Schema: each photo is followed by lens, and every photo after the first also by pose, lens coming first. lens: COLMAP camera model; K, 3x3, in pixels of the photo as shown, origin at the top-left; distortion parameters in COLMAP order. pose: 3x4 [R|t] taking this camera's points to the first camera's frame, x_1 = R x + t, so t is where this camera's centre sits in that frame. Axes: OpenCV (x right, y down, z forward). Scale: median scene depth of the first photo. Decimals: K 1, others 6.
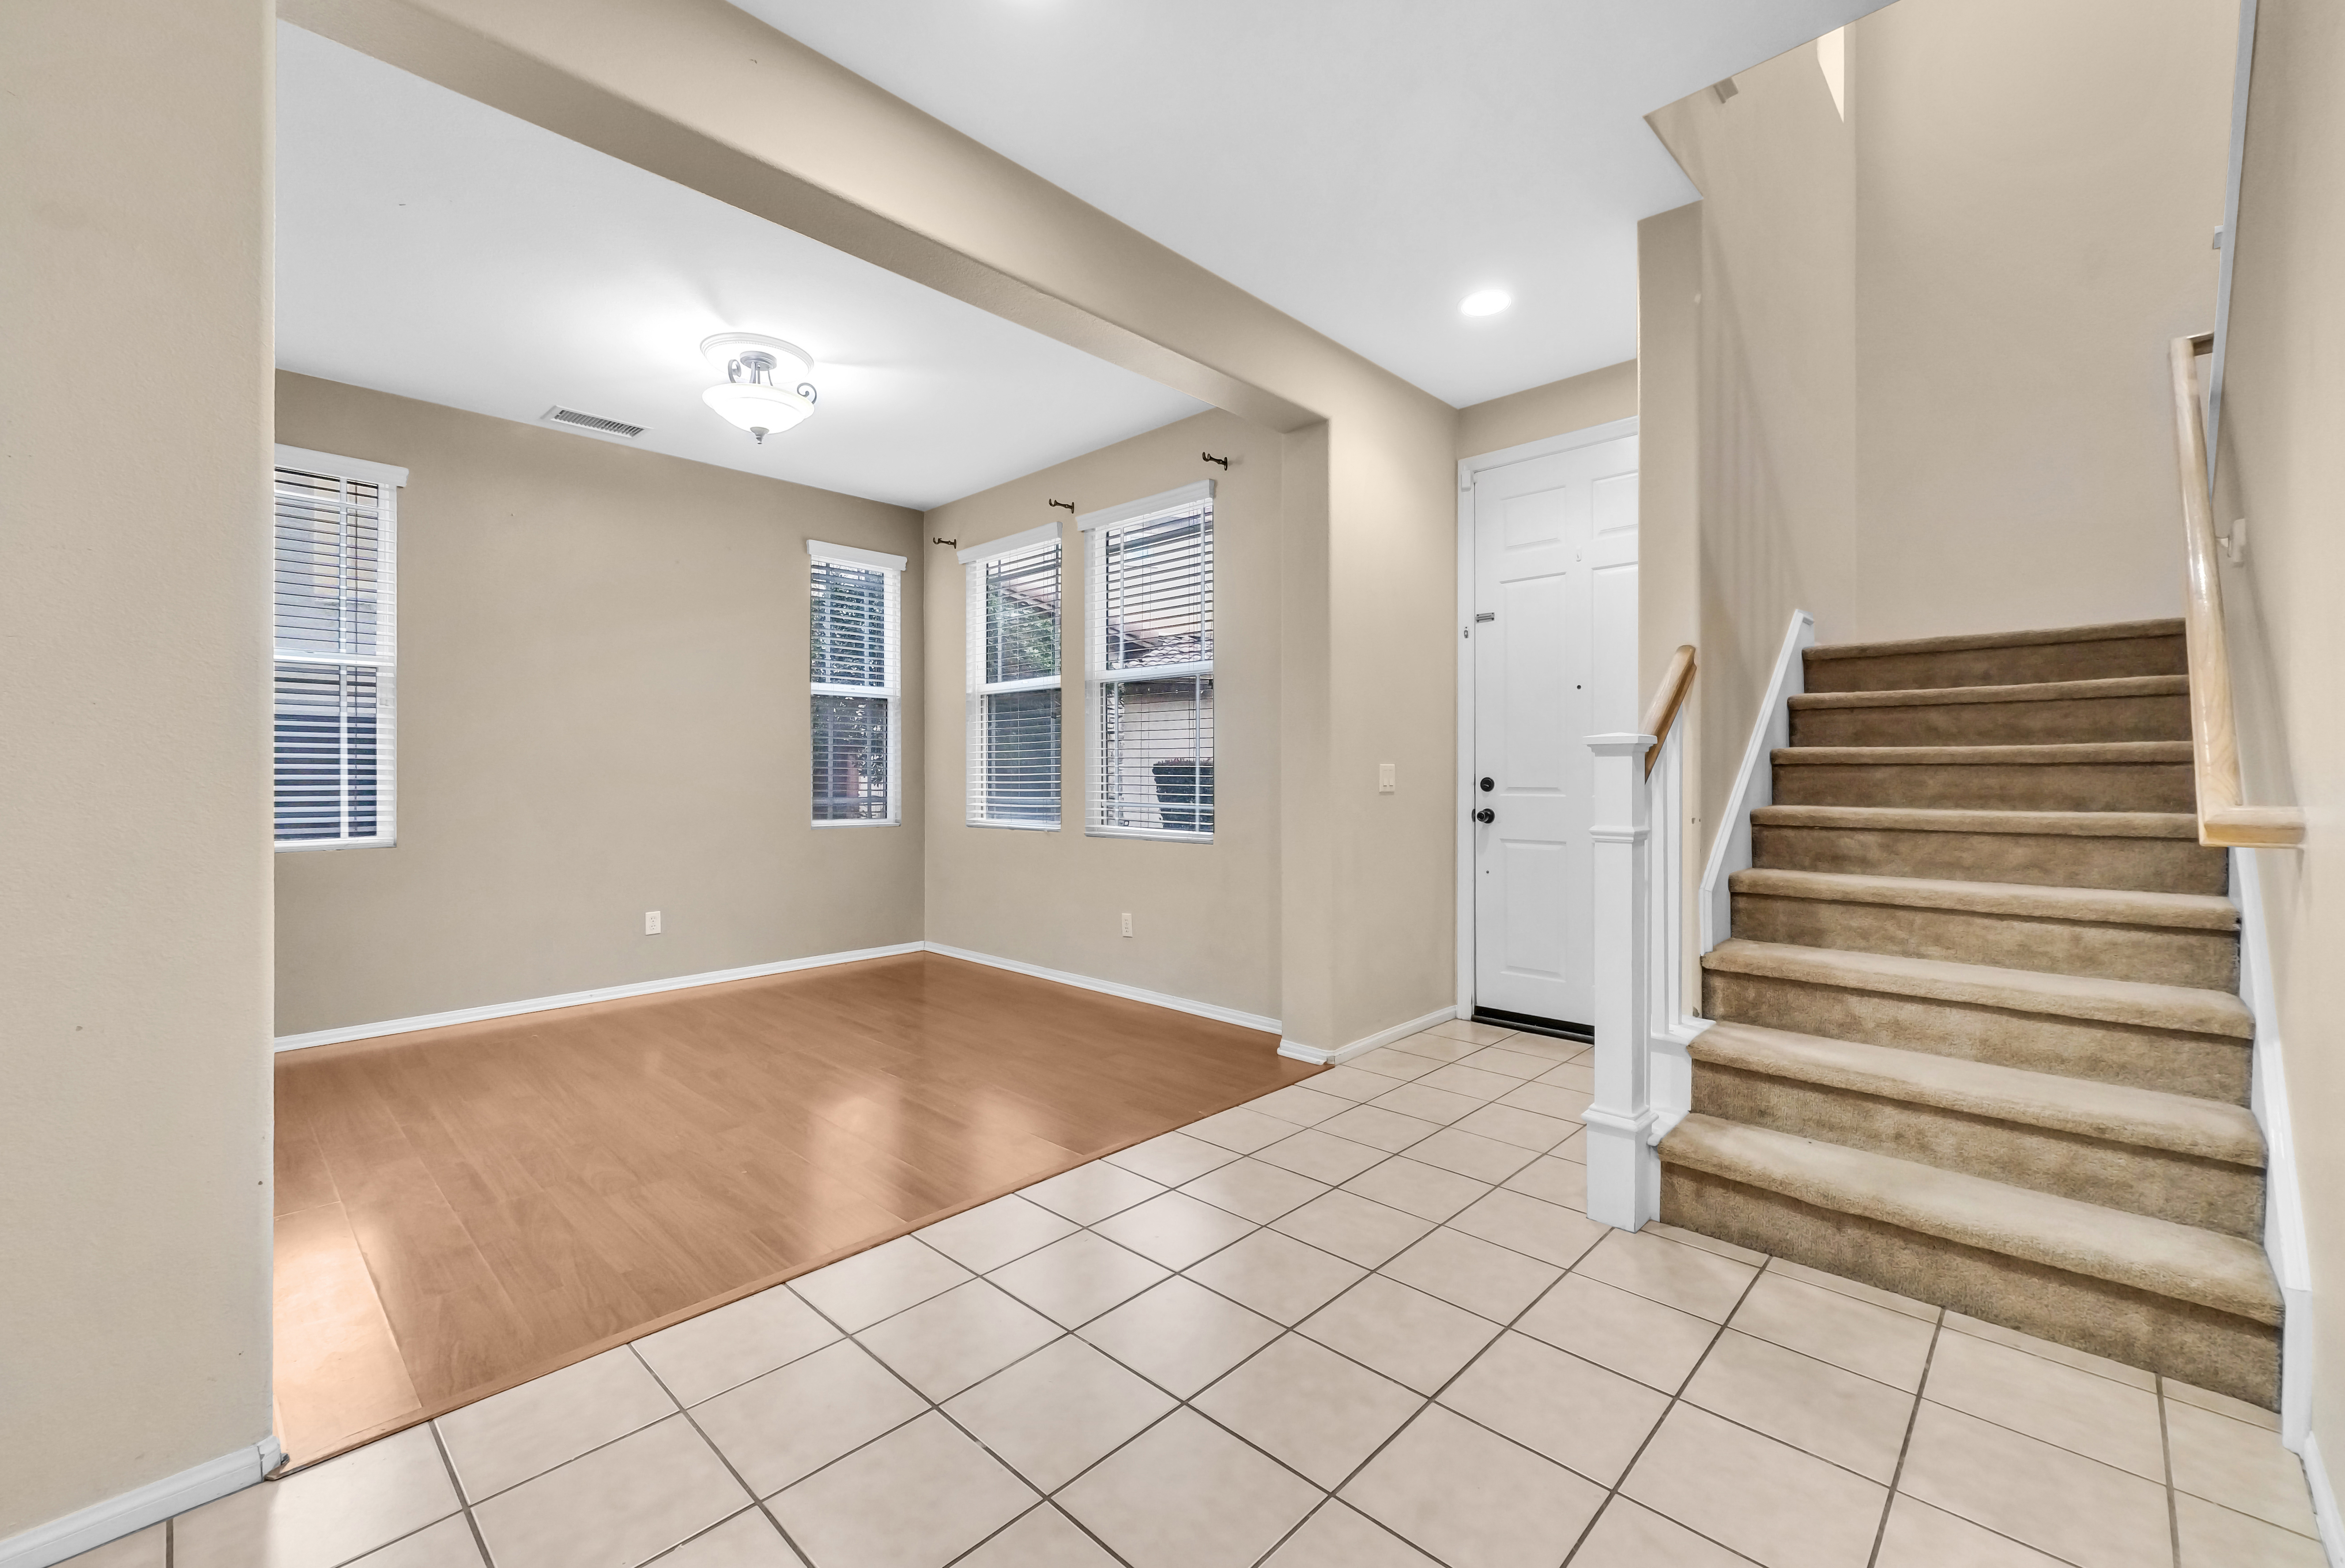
lens RADIAL K [[946.9, 0, 1172.5], [0, 946.9, 784.0], [0, 0, 1]] dist [0.003903, -0.000319]
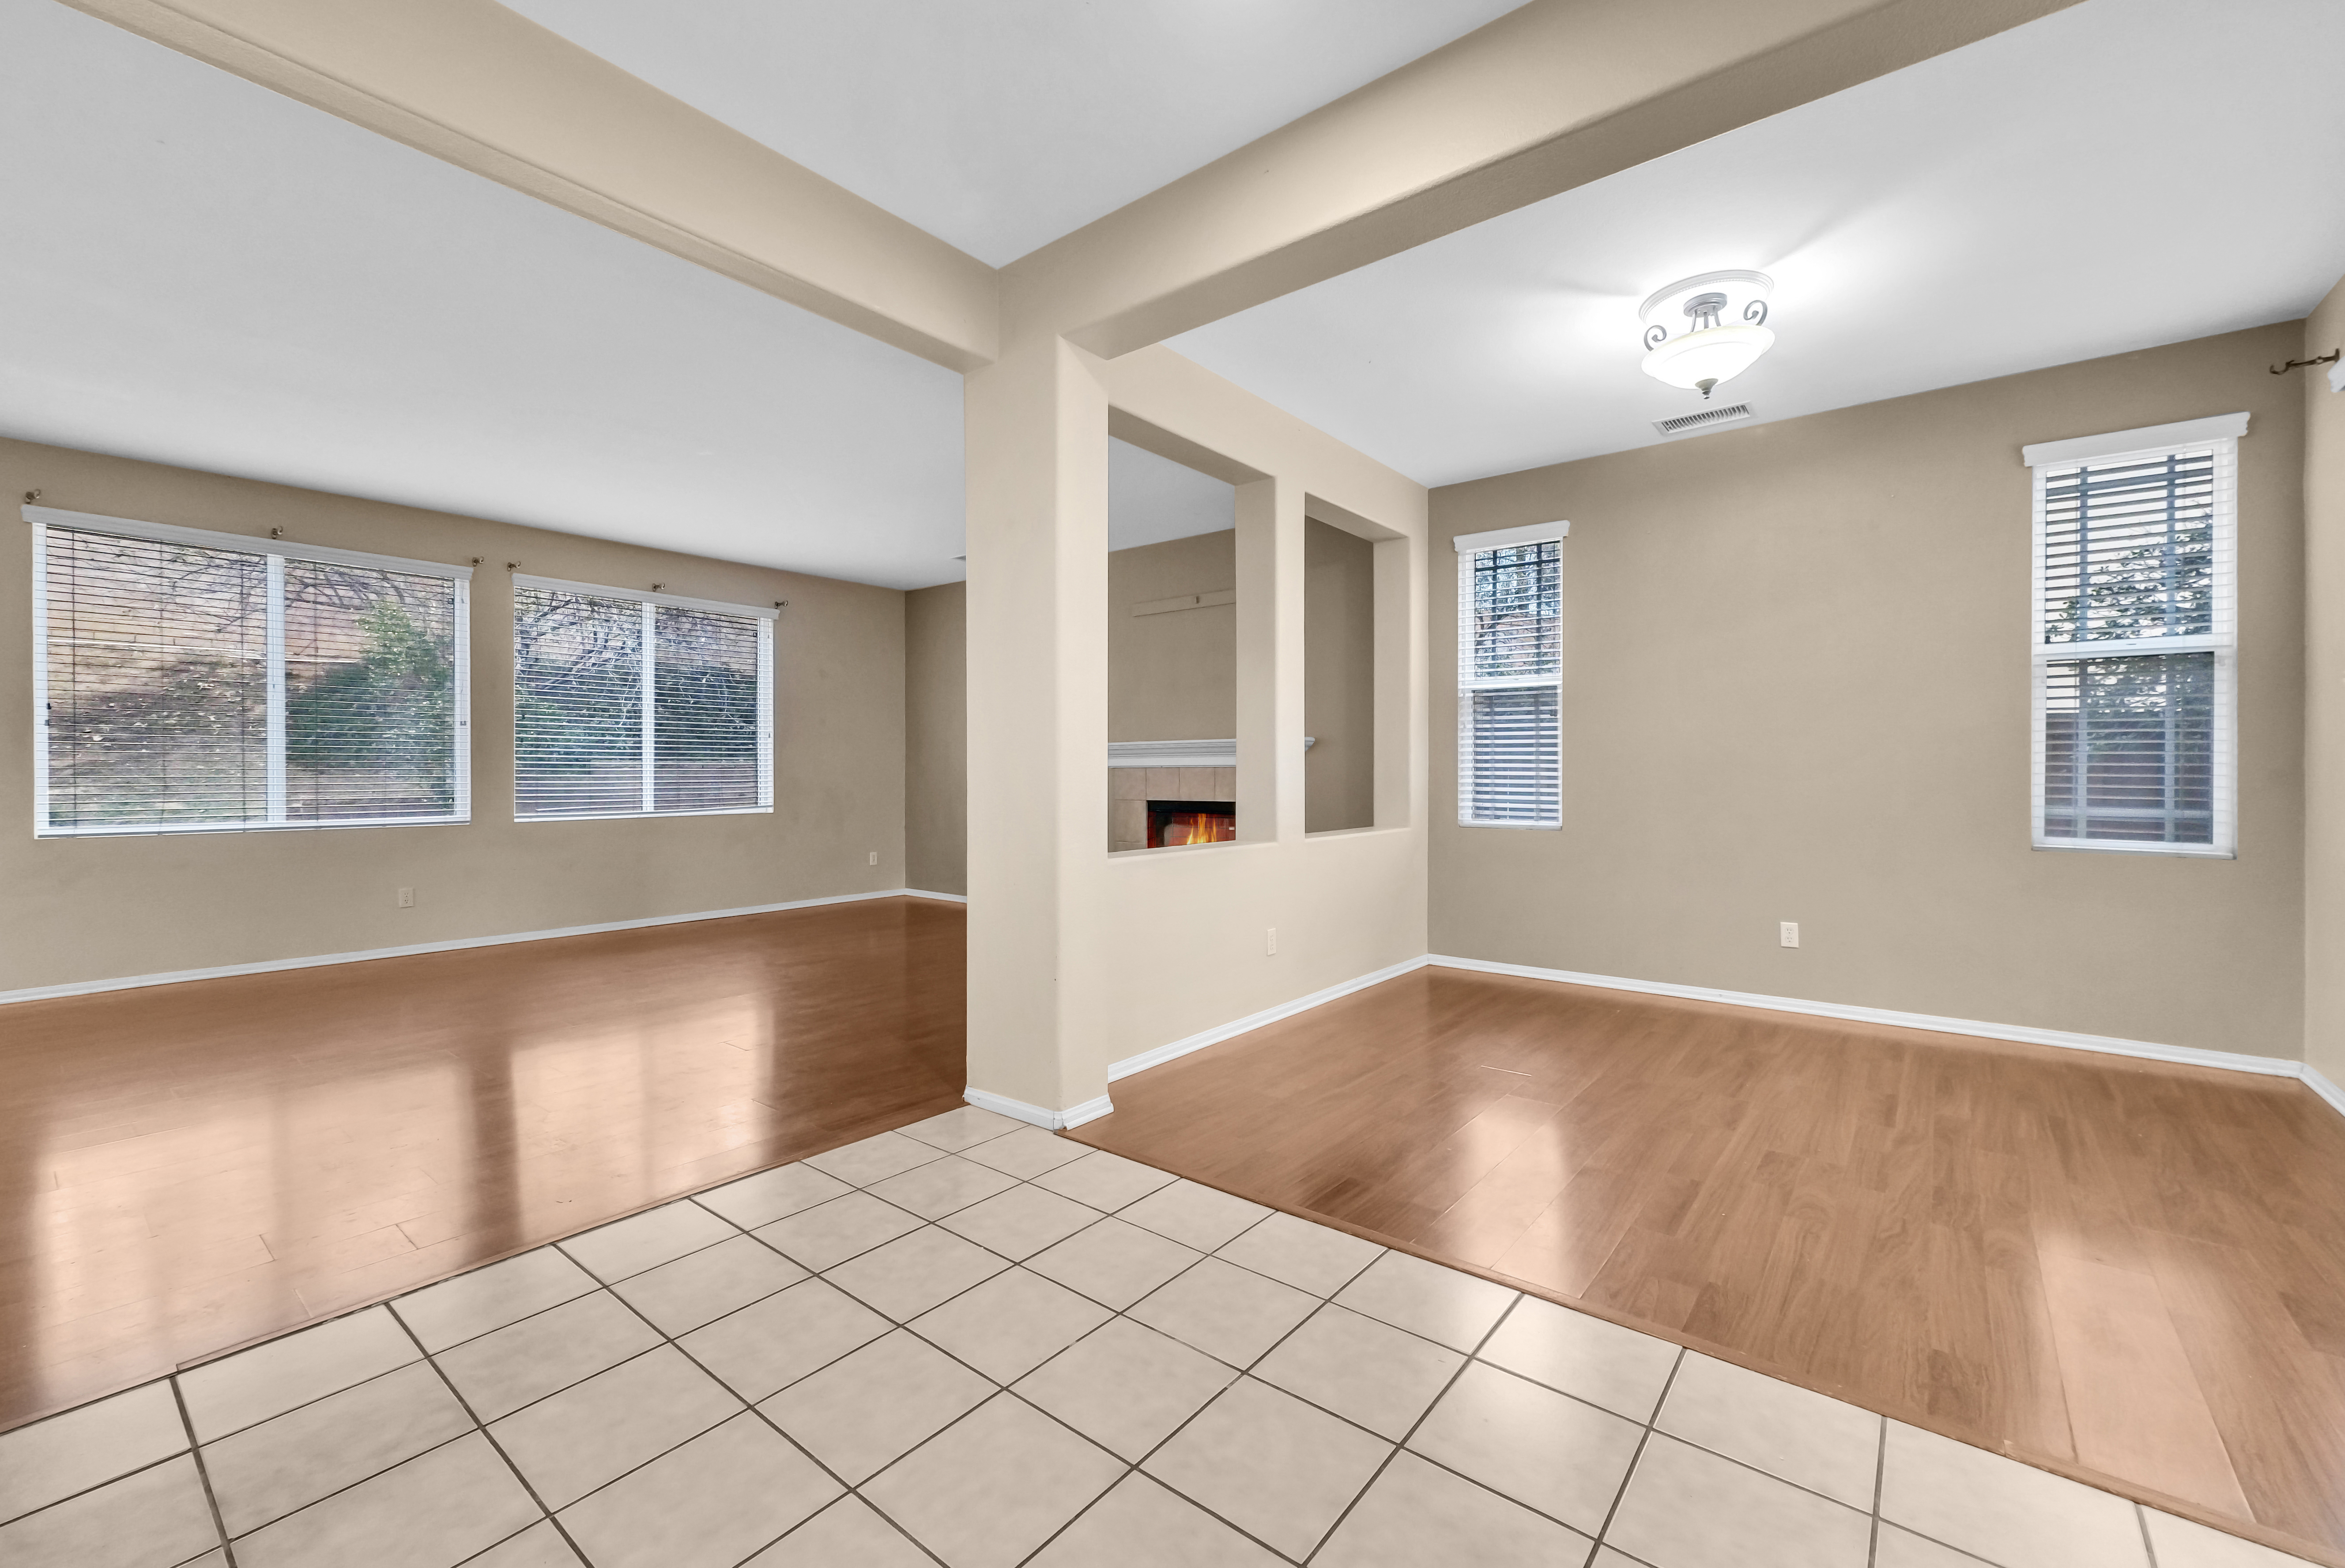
lens RADIAL K [[946.9, 0, 1172.5], [0, 946.9, 784.0], [0, 0, 1]] dist [0.003903, -0.000319]
pose [[0.099321, 0.015336, -0.994937, 0.303005], [-0.013669, 0.999808, 0.014047, -0.003301], [0.994962, 0.012205, 0.099512, 0.315335]]
